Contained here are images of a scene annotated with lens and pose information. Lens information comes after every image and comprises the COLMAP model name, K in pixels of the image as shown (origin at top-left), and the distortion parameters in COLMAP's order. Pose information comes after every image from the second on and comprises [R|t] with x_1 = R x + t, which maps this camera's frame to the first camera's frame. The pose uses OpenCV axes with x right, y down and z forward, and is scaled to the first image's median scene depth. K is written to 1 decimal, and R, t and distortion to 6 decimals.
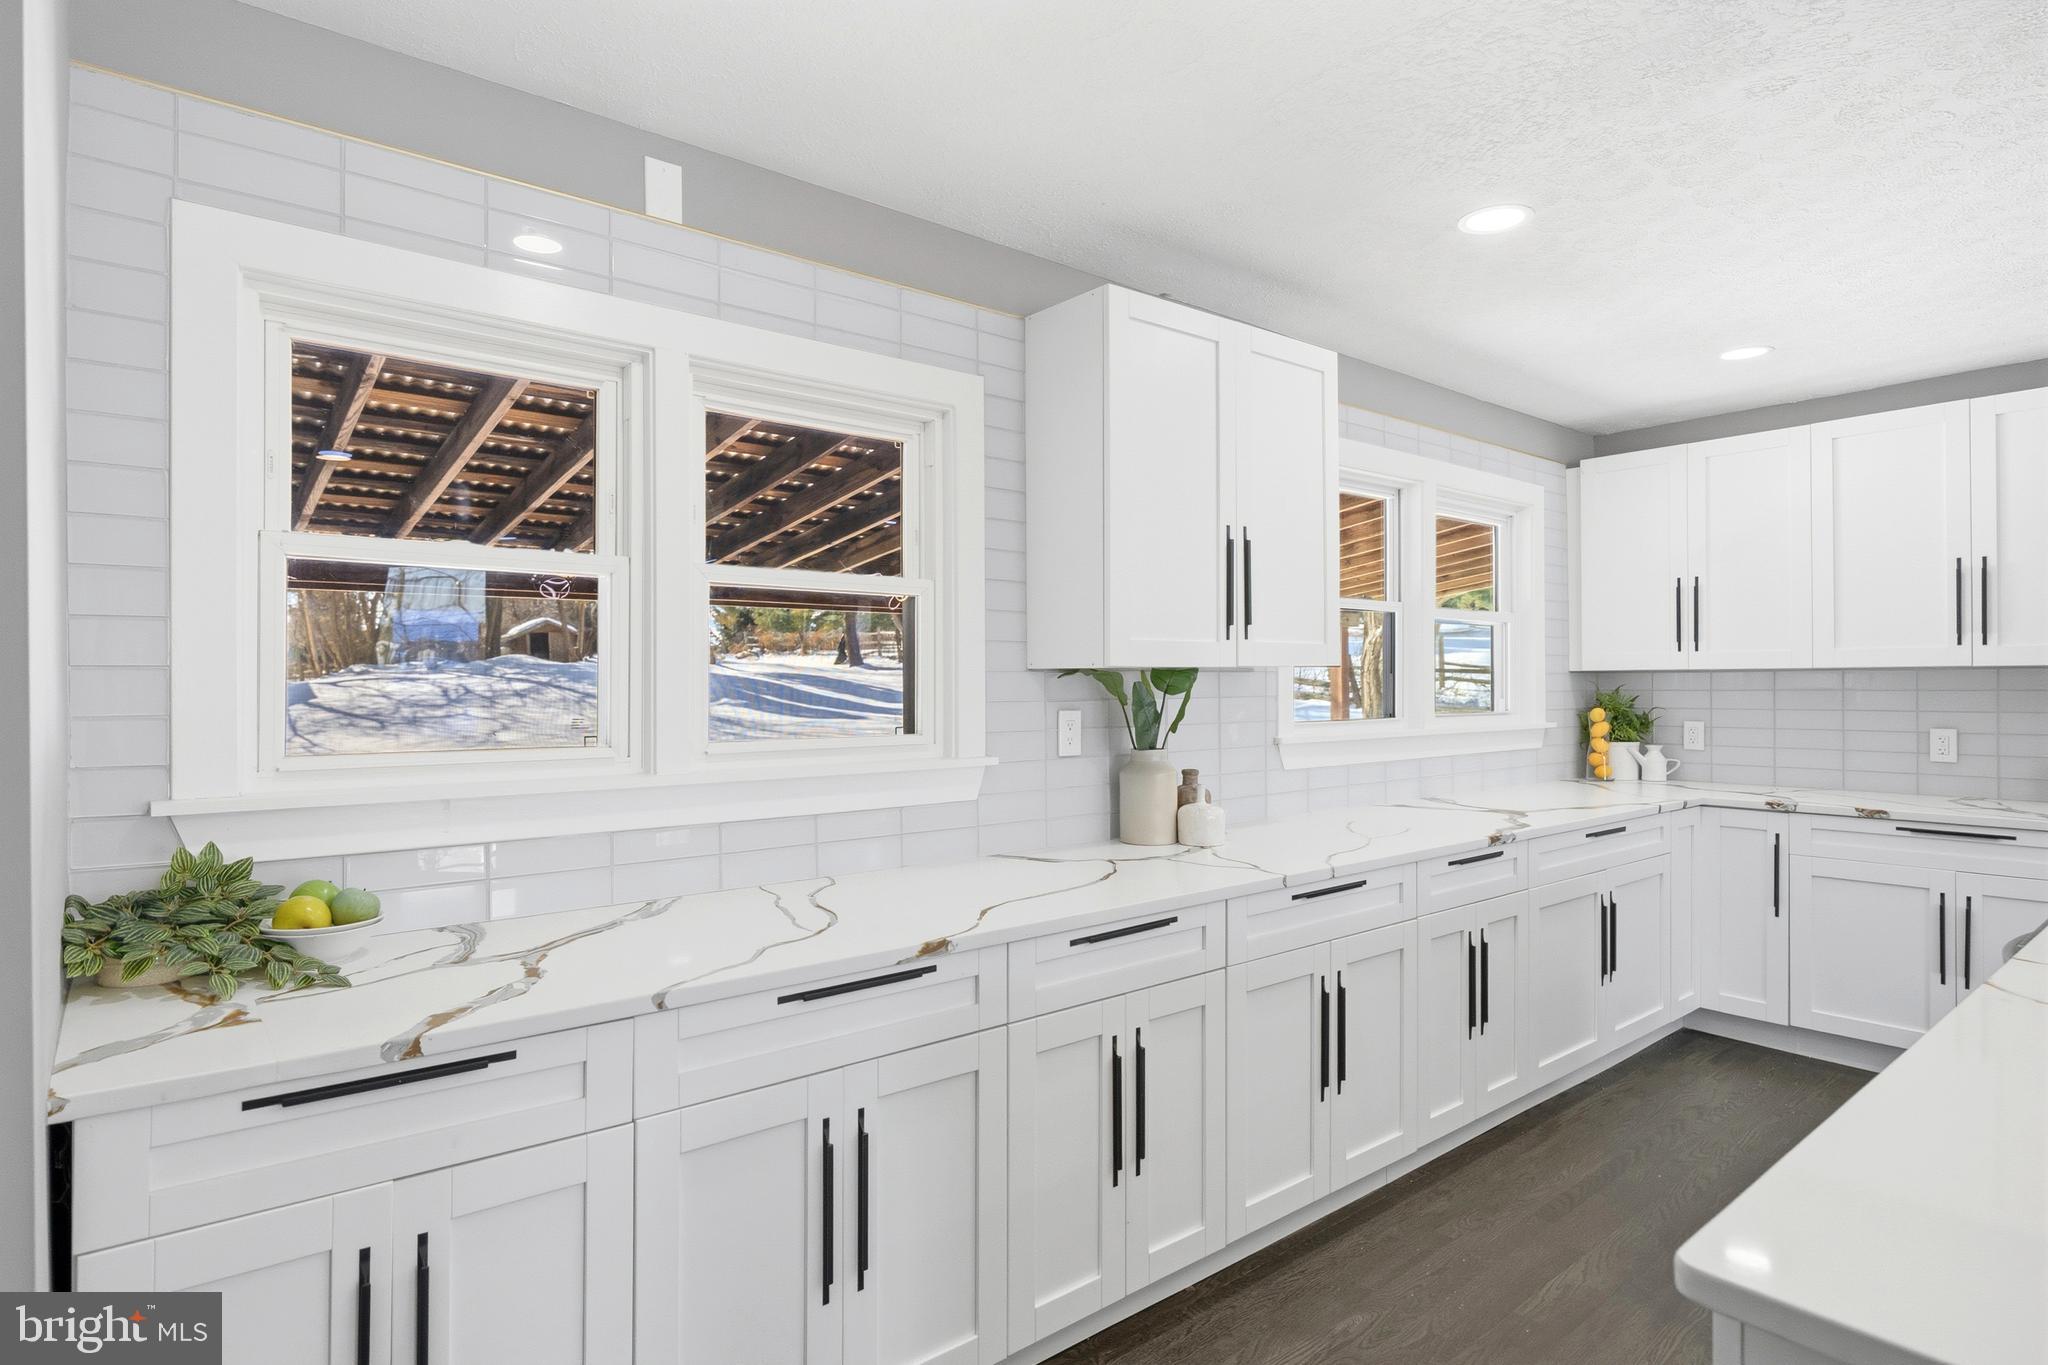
lens RADIAL K [[1108.3, 0, 1023.3], [0, 1108.3, 681.6], [0, 0, 1]] dist [0.002875, -0.000312]
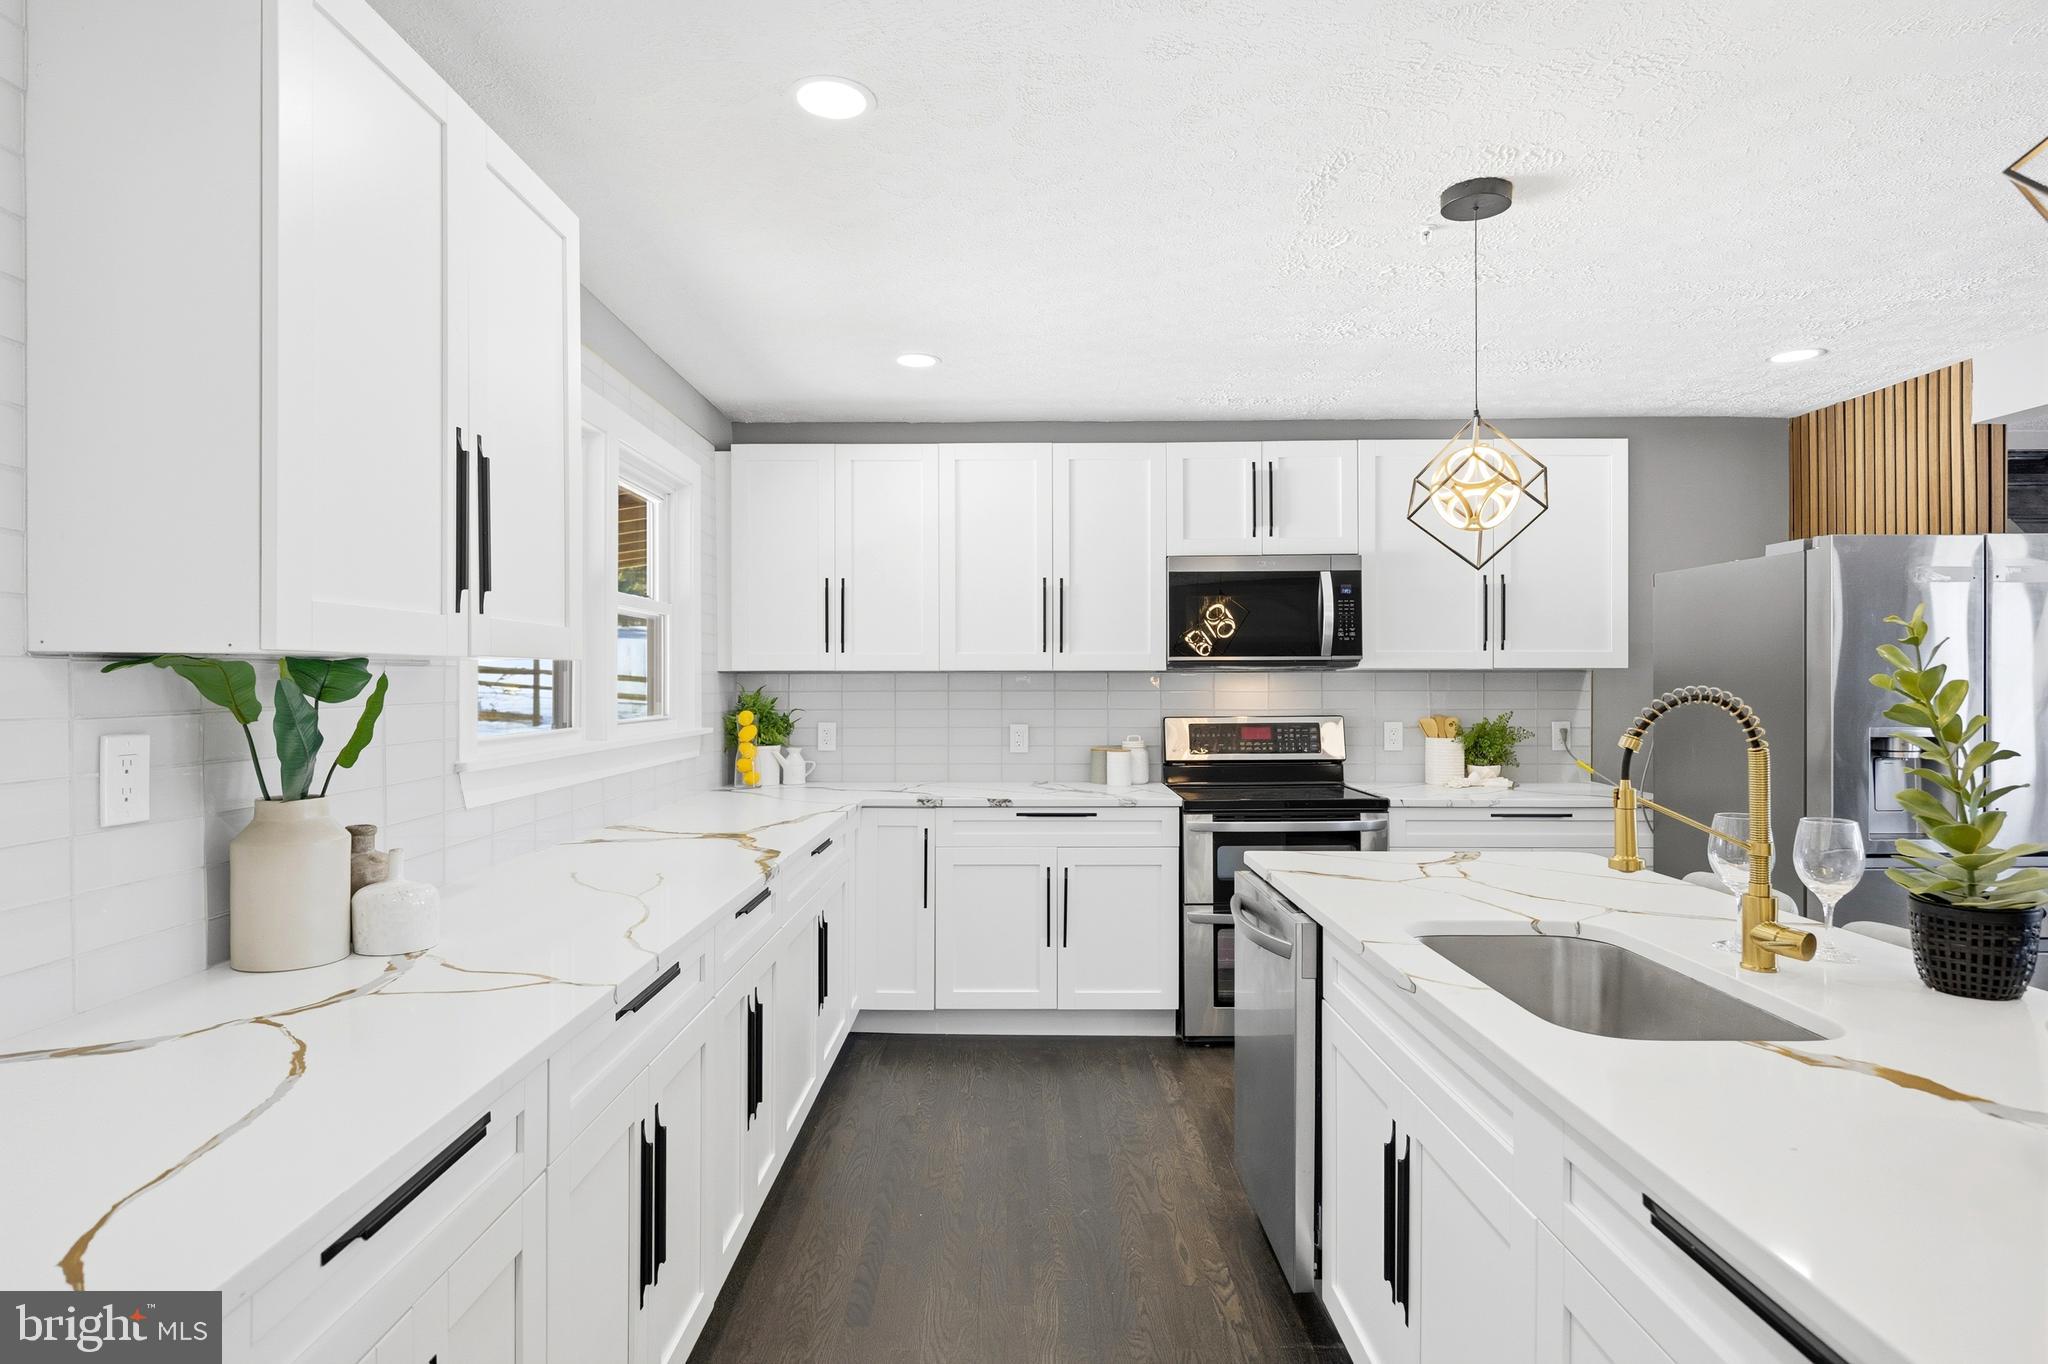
lens RADIAL K [[1108.3, 0, 1023.5], [0, 1108.3, 687.7], [0, 0, 1]] dist [0.002875, -0.000312]
pose [[0.641896, -0.000077, 0.766792, -0.065125], [-0.003711, 0.999988, 0.003206, 0.000620], [-0.766783, -0.004904, 0.641888, 0.266939]]
